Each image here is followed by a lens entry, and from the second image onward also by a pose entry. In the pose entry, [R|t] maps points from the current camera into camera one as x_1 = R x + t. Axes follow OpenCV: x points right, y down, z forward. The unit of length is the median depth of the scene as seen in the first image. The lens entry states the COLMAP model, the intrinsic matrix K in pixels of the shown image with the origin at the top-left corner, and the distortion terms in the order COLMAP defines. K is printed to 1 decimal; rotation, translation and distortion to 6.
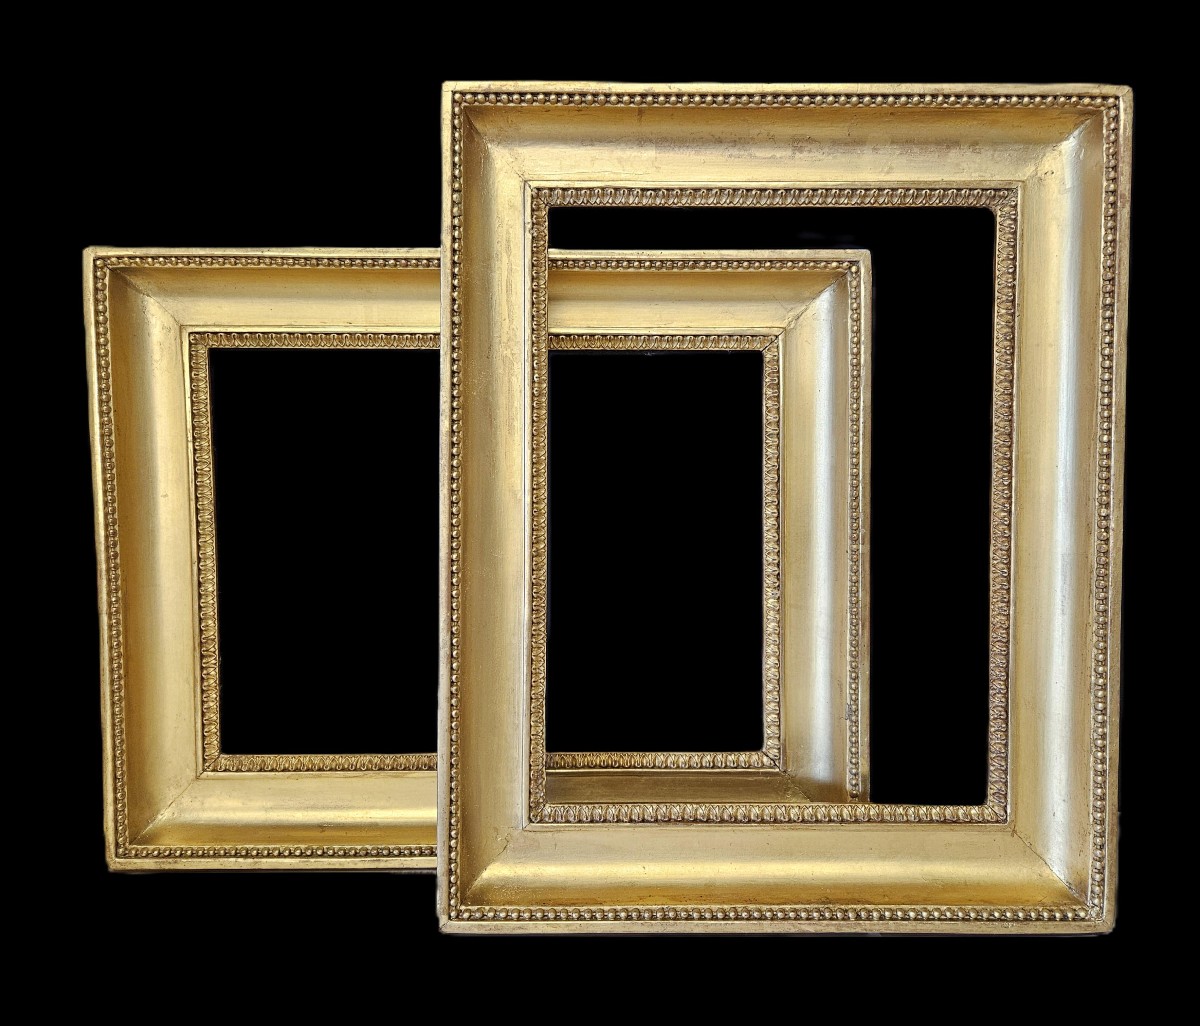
lens RADIAL K [[1002.4, 0, 638.3], [0, 1002.4, 455.6], [0, 0, 1]] dist [0.048225, -0.056460]
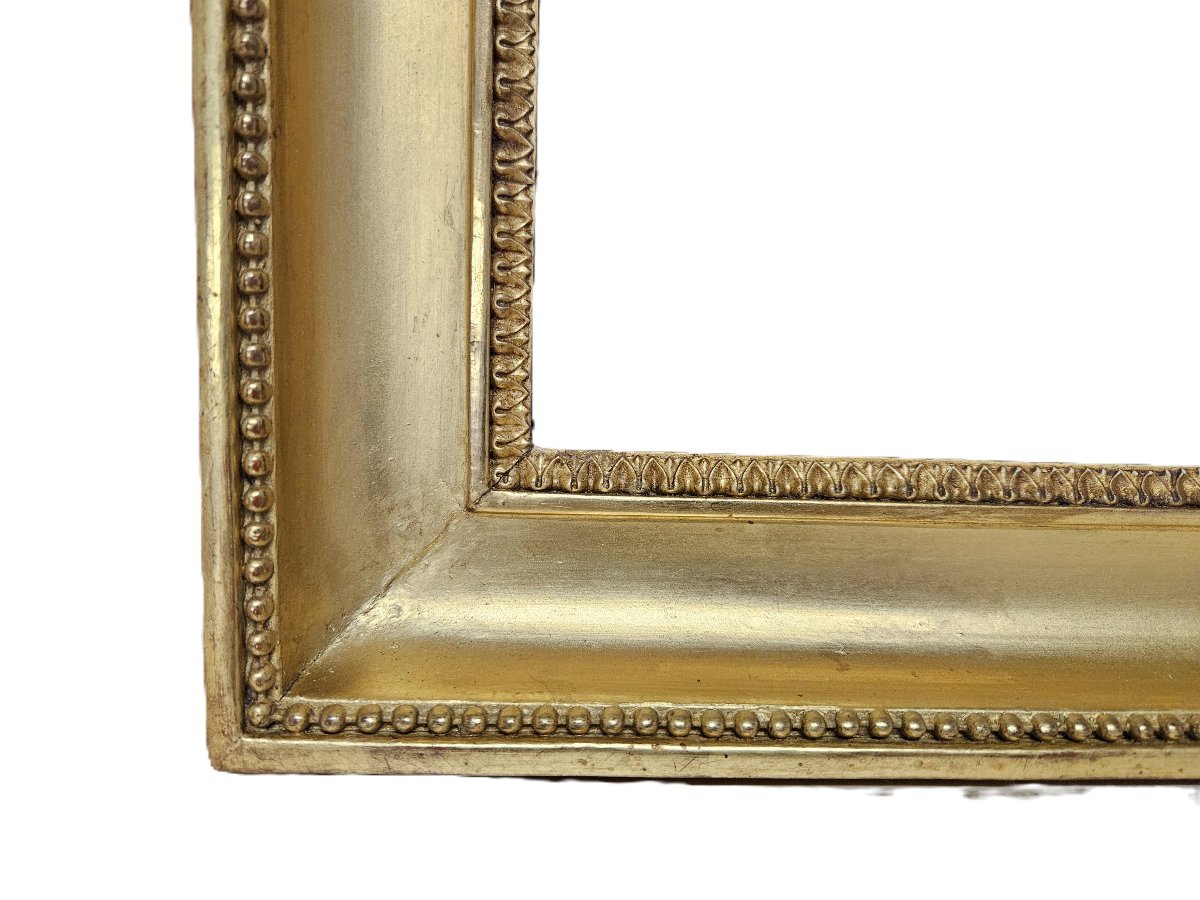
lens RADIAL K [[791.8, 0, 594.1], [0, 791.8, 457.0], [0, 0, 1]] dist [0.026249, -0.015992]
pose [[0.999429, 0.020393, 0.026949, -0.413056], [-0.021303, 0.999198, 0.033910, 0.299480], [-0.026236, -0.034465, 0.999061, 0.751616]]
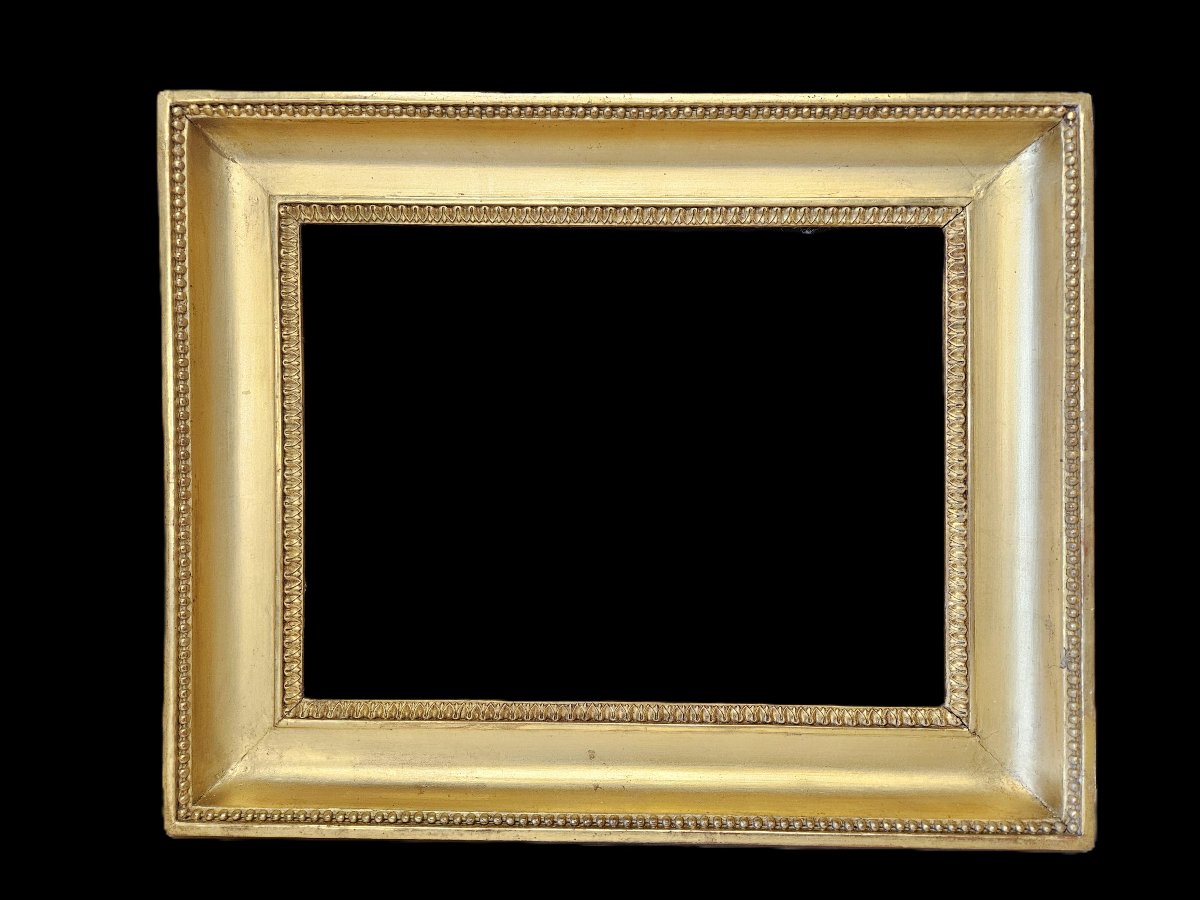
lens RADIAL K [[791.8, 0, 607.6], [0, 791.8, 447.5], [0, 0, 1]] dist [0.026249, -0.015992]
pose [[0.999385, 0.005179, -0.034680, -0.138762], [-0.006828, 0.998844, -0.047584, 0.118396], [0.034394, 0.047792, 0.998265, 0.339472]]
